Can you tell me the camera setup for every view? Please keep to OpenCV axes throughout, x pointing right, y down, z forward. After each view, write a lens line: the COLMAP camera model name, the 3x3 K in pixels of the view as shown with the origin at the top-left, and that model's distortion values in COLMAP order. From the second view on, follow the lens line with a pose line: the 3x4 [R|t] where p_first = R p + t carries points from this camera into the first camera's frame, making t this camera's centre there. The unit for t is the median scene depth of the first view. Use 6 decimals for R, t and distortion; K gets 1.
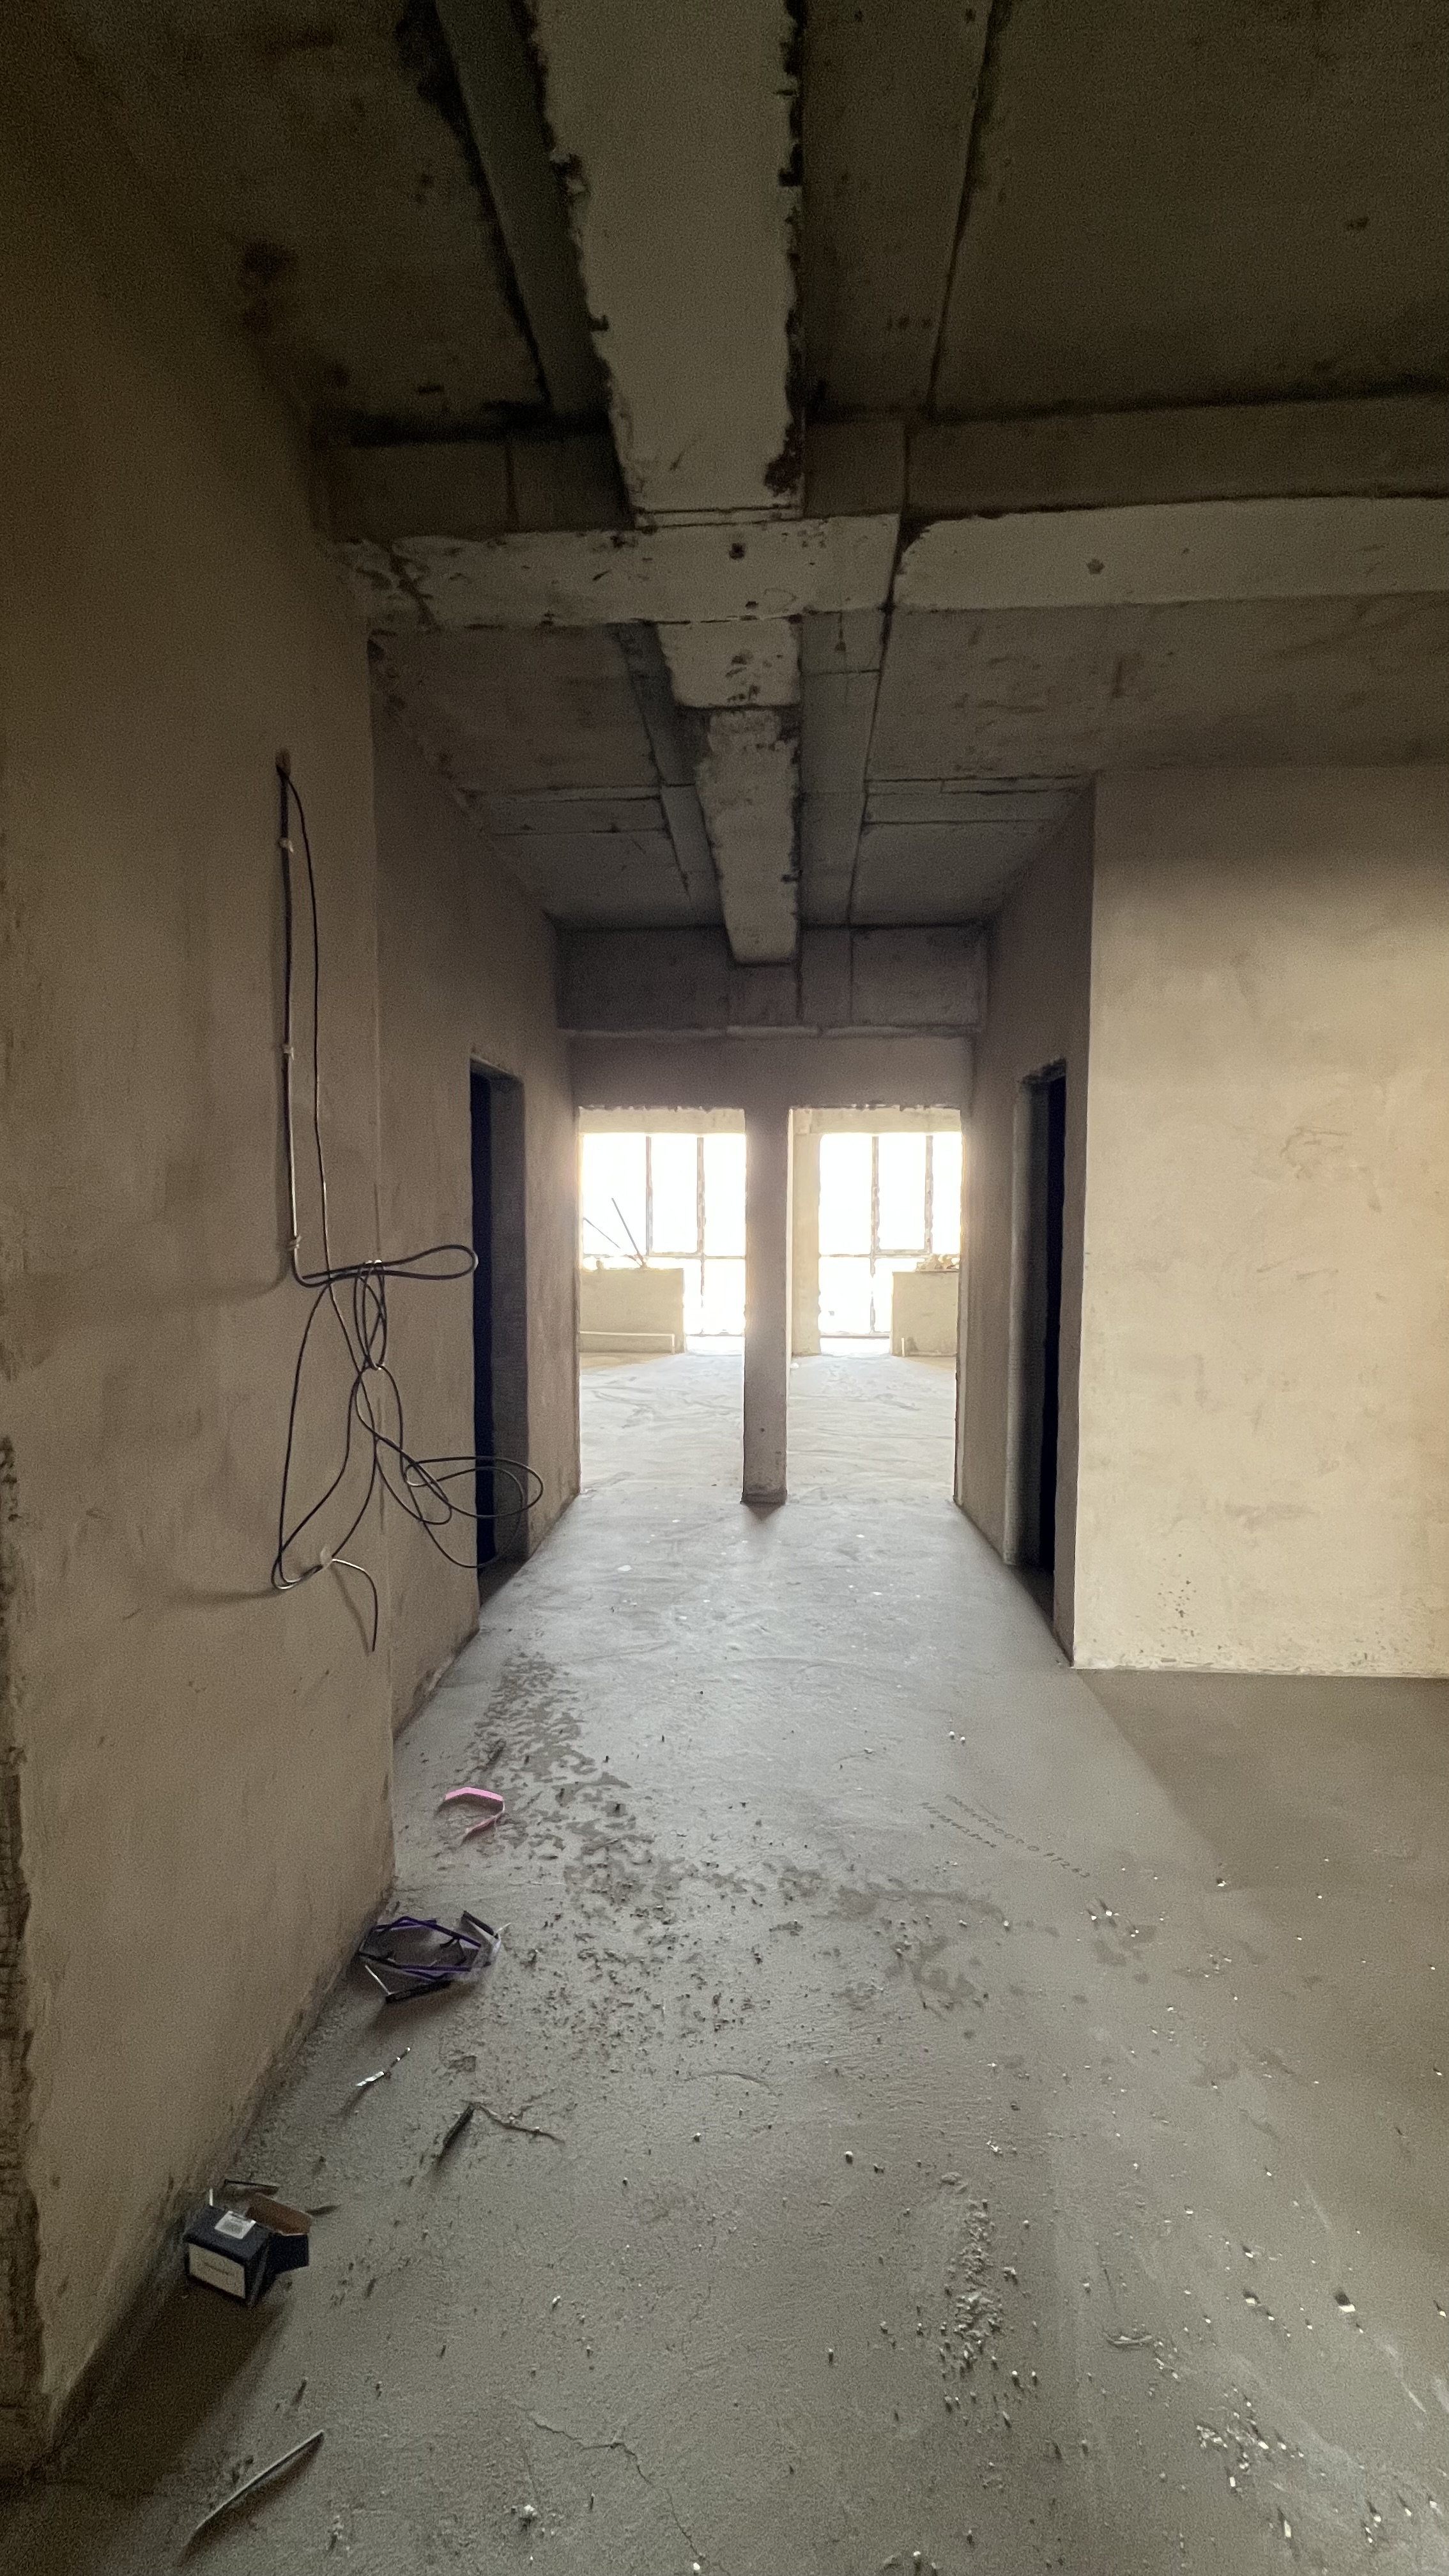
lens RADIAL K [[1014.5, 0, 726.5], [0, 1014.5, 1284.4], [0, 0, 1]] dist [-0.000719, -0.000278]
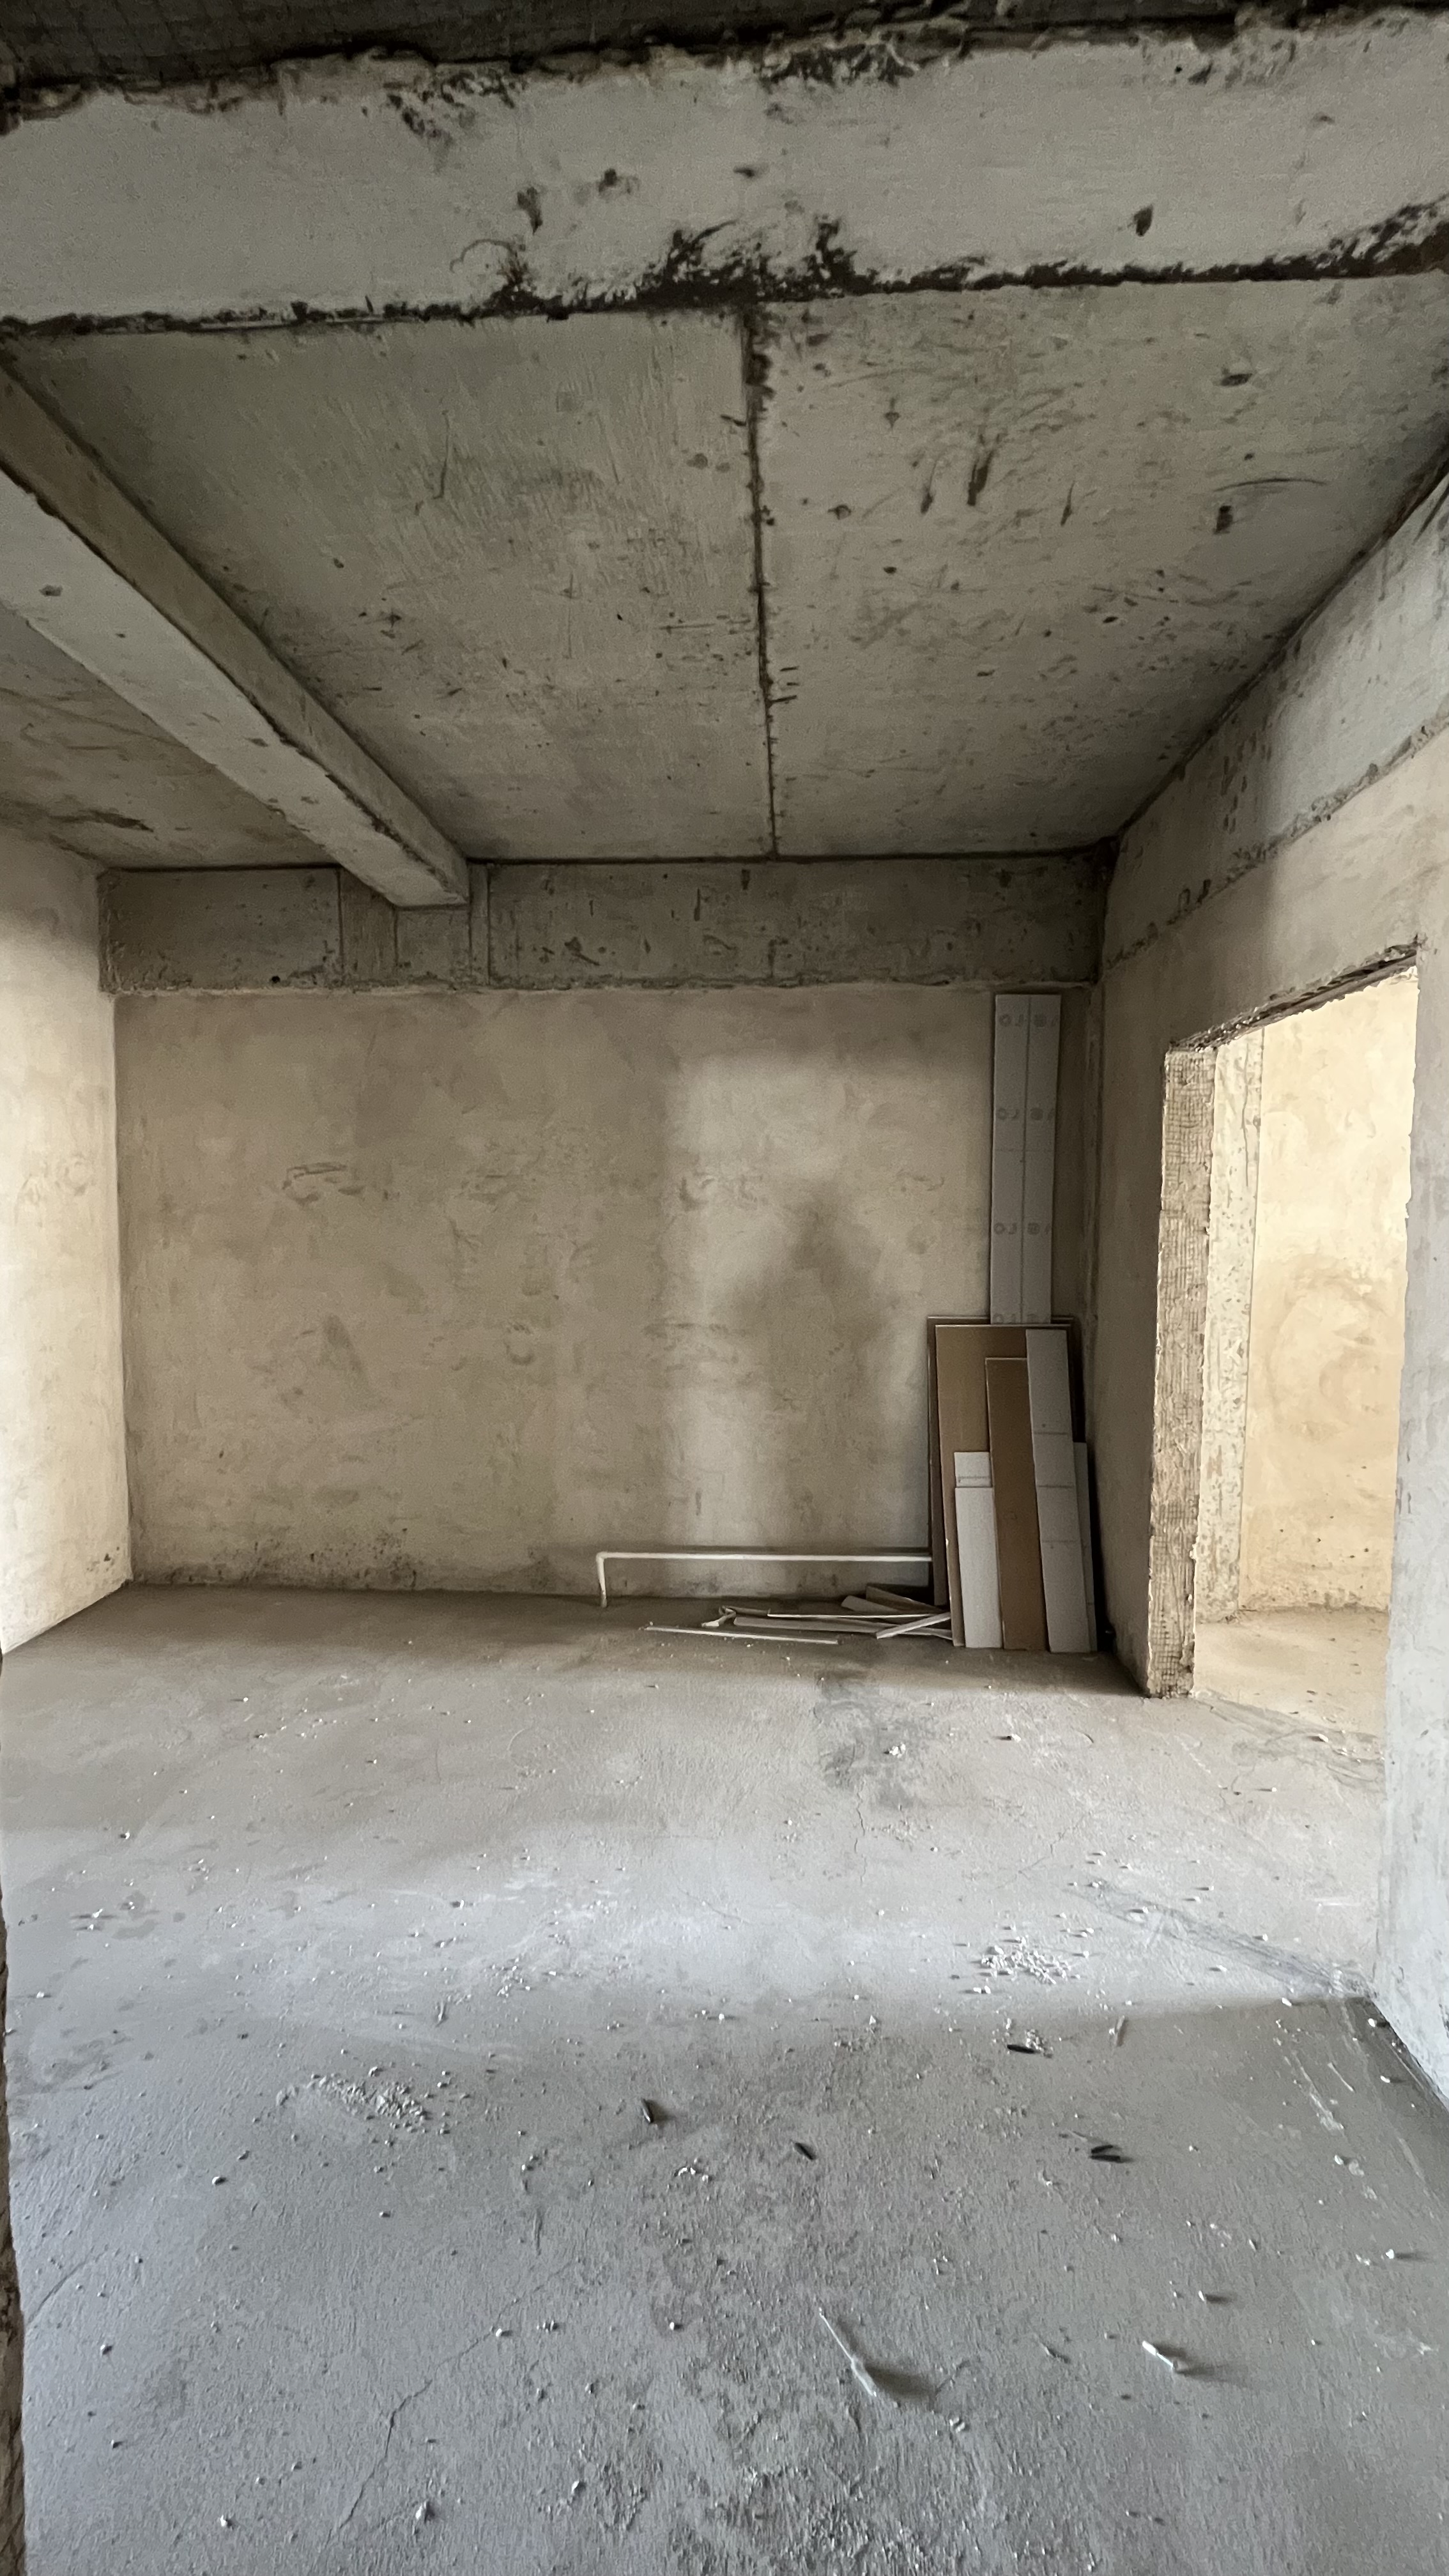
lens RADIAL K [[1014.5, 0, 731.3], [0, 1014.5, 1287.0], [0, 0, 1]] dist [-0.000719, -0.000278]
pose [[-0.009369, -0.070303, 0.997482, -0.711512], [0.060972, 0.995629, 0.070745, -0.051981], [-0.998095, 0.061482, -0.005042, 0.383432]]
